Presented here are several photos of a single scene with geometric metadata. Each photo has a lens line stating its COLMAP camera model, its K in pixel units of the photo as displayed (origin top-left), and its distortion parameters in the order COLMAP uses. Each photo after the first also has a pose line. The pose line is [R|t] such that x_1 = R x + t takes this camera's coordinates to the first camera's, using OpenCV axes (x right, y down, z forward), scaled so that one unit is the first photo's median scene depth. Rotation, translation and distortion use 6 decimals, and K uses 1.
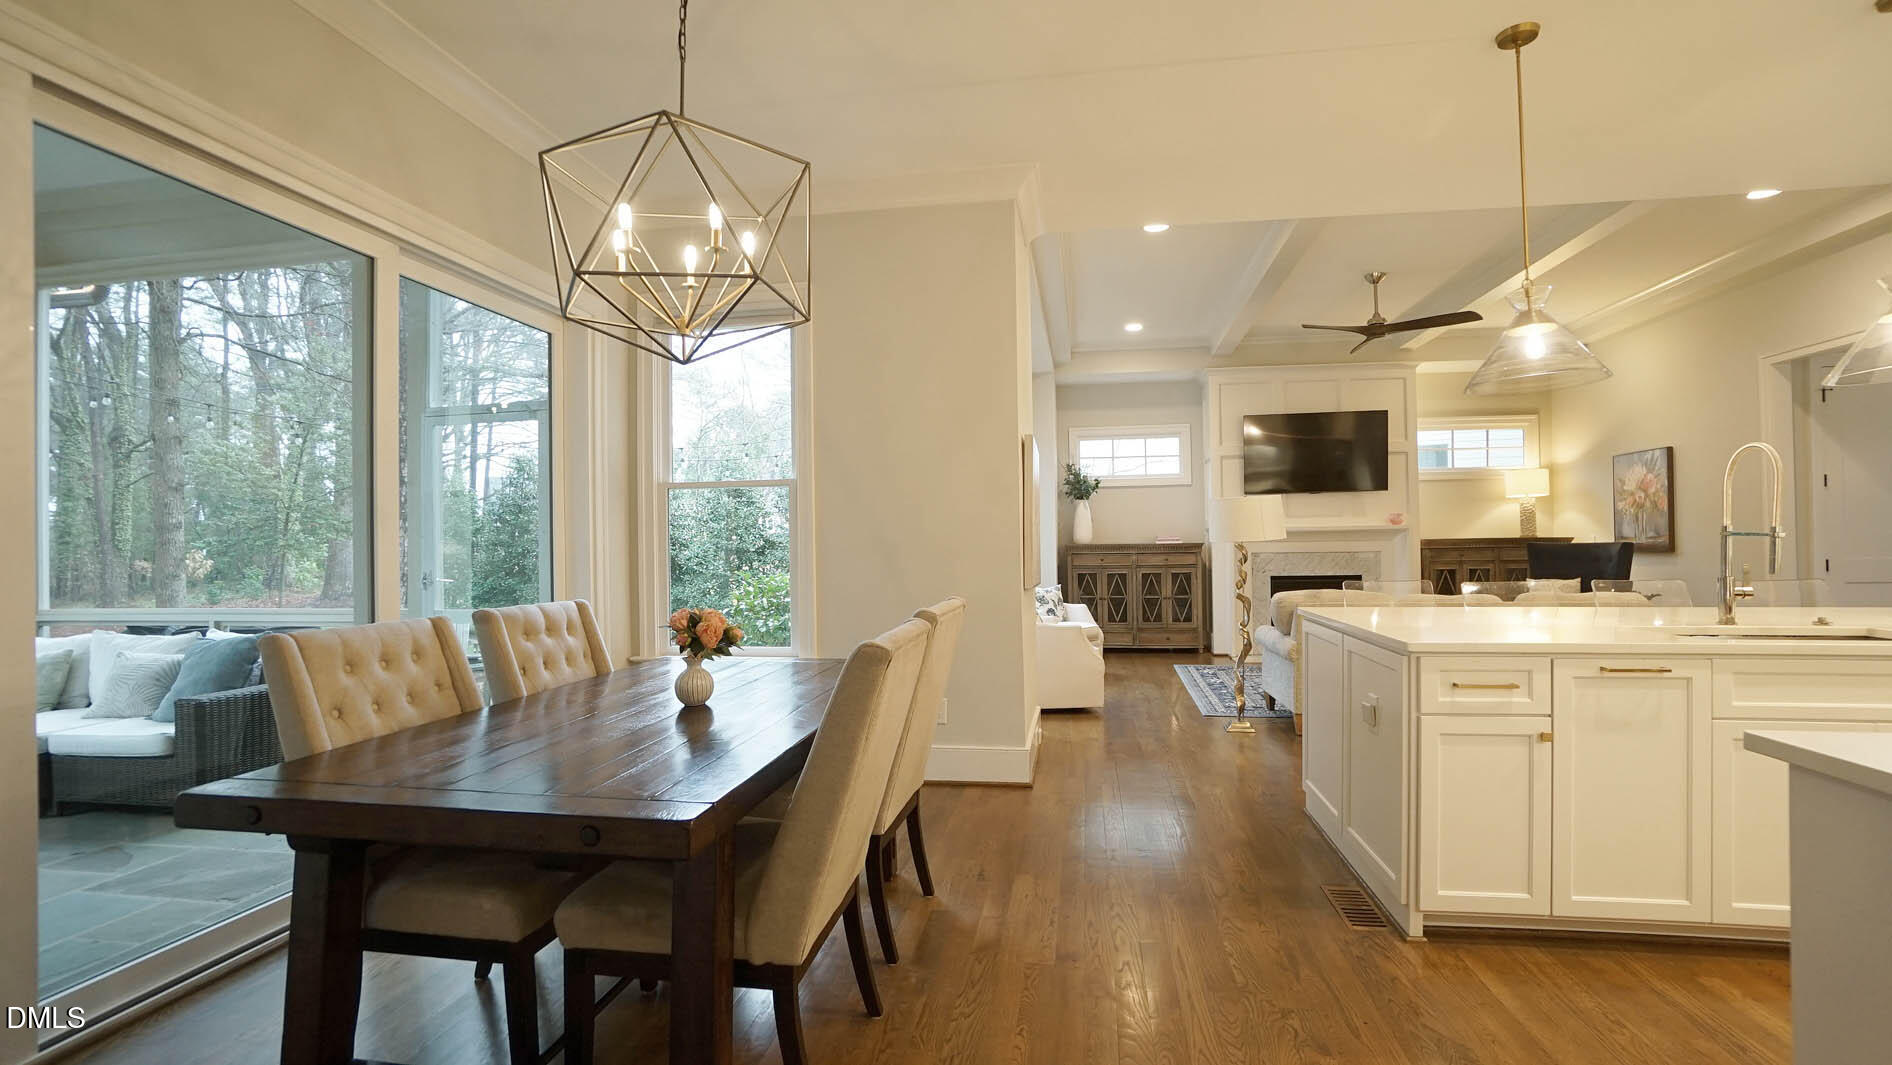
lens RADIAL K [[831.1, 0, 947.5], [0, 831.1, 535.2], [0, 0, 1]] dist [-0.065638, 0.024076]
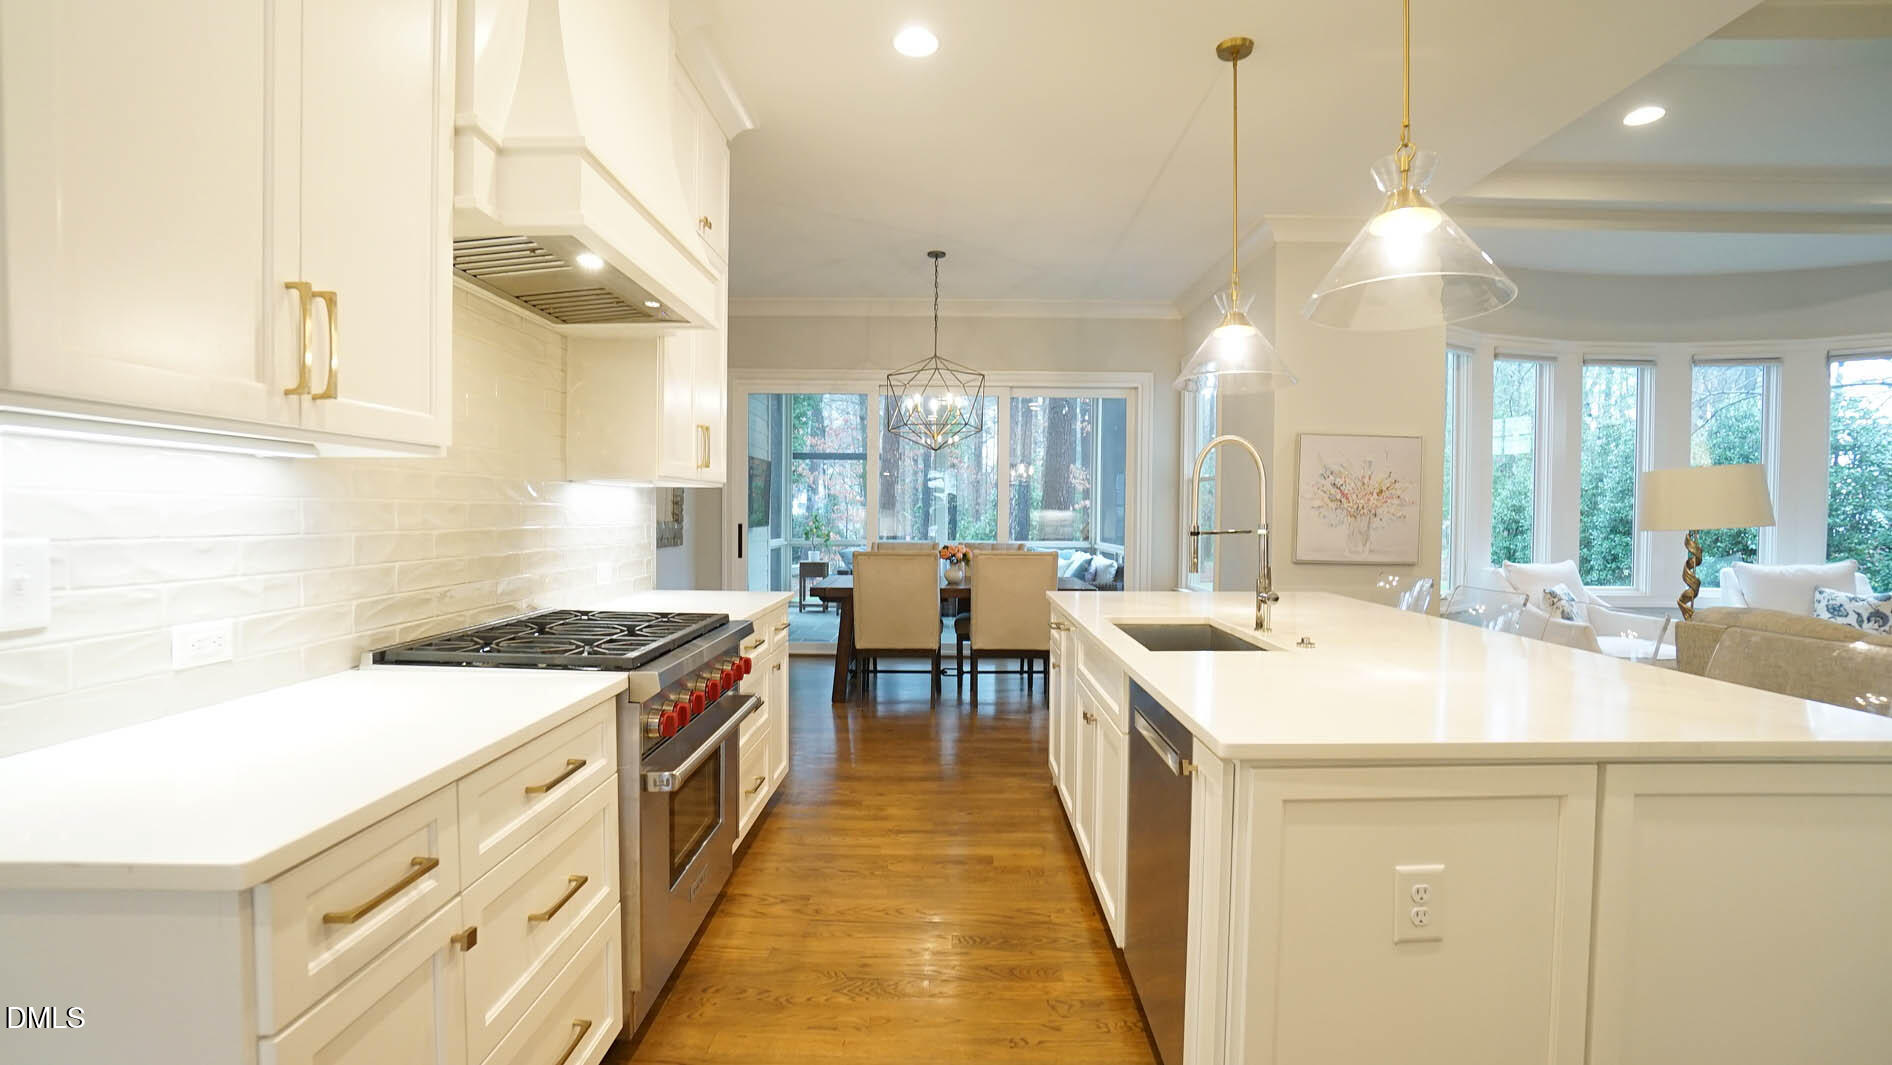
lens RADIAL K [[831.1, 0, 947.5], [0, 831.1, 535.2], [0, 0, 1]] dist [-0.065638, 0.024076]
pose [[0.155115, 0.037185, -0.987196, 1.007065], [0.002951, 0.999269, 0.038104, -0.018153], [0.987892, -0.008824, 0.154892, 0.268235]]
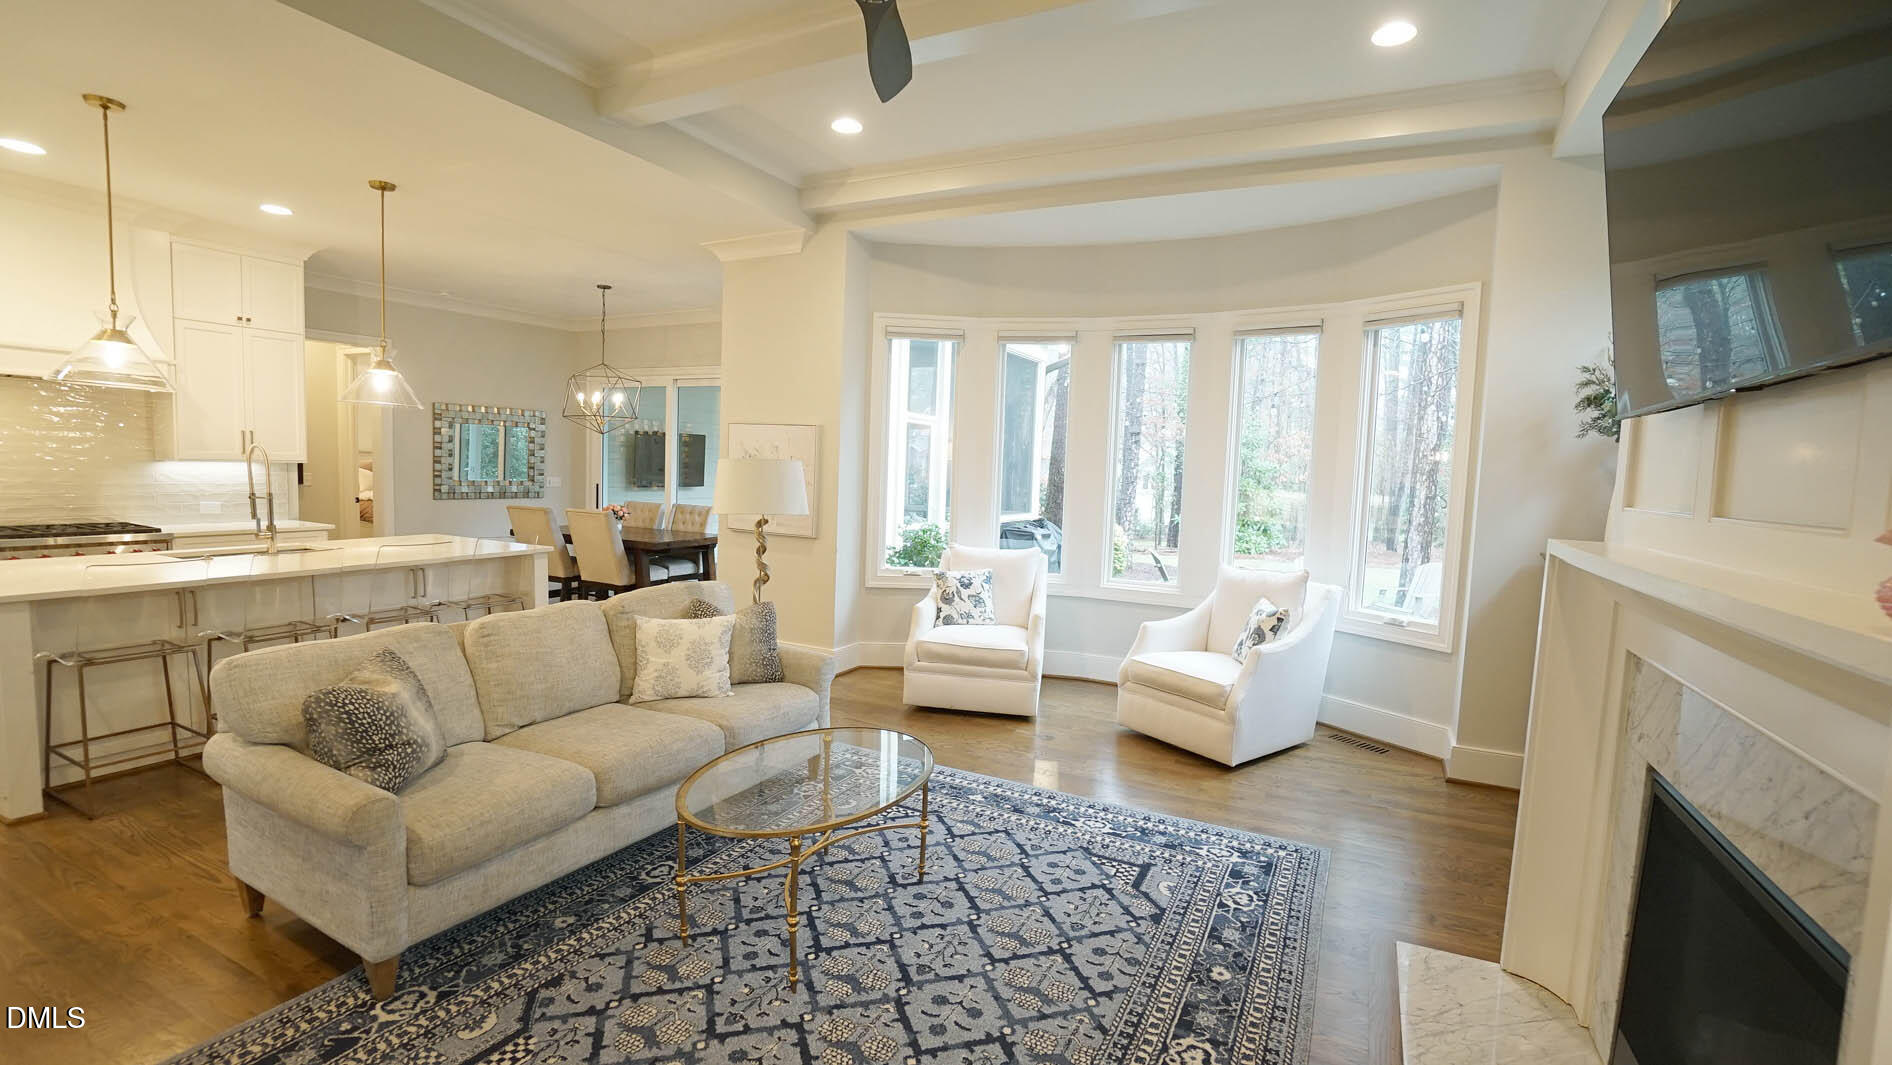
lens RADIAL K [[831.1, 0, 947.5], [0, 831.1, 535.2], [0, 0, 1]] dist [-0.065638, 0.024076]
pose [[-0.289240, 0.078082, -0.954067, 1.143683], [-0.019051, 0.996001, 0.087290, -0.052050], [0.957067, 0.043424, -0.286595, 1.494596]]
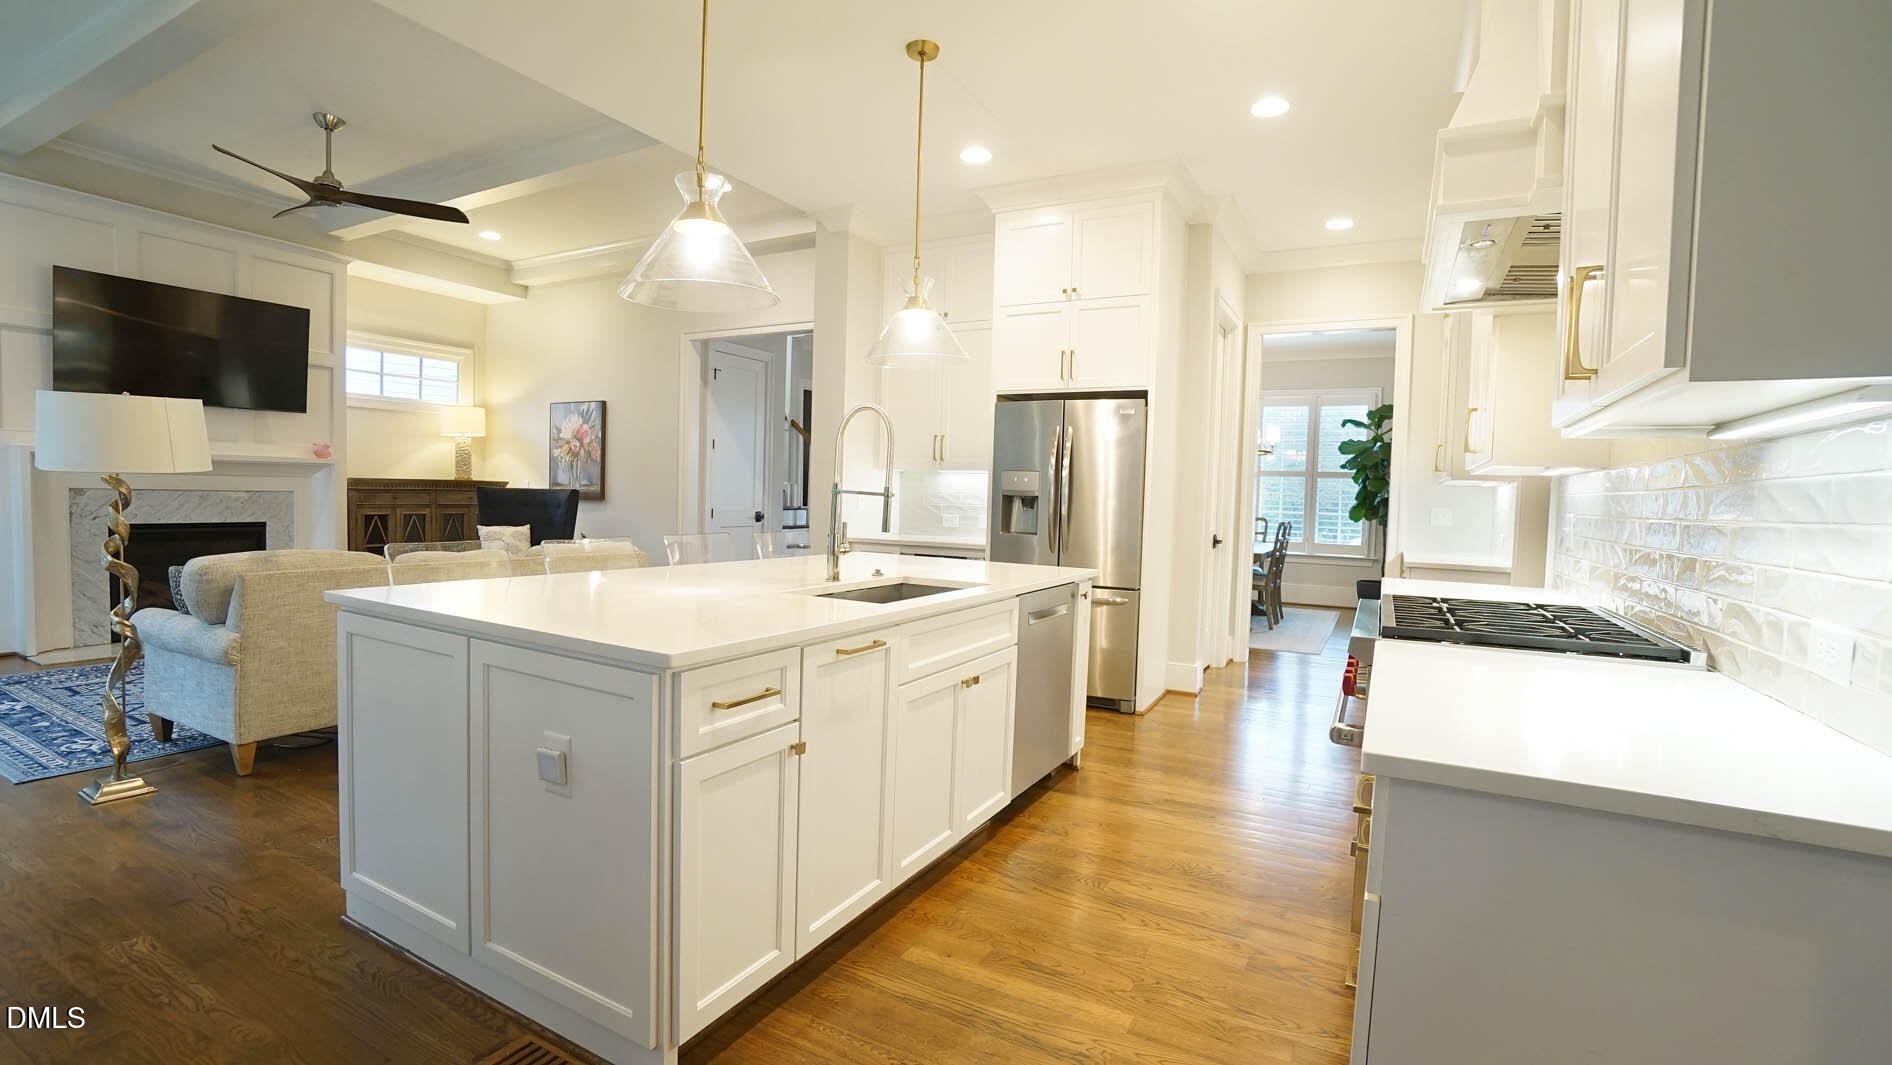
lens RADIAL K [[831.1, 0, 947.5], [0, 831.1, 535.2], [0, 0, 1]] dist [-0.065638, 0.024076]
pose [[0.324373, -0.024759, 0.945605, 0.016514], [-0.046088, 0.998057, 0.041942, 0.001618], [-0.944806, -0.057186, 0.322602, 0.284222]]
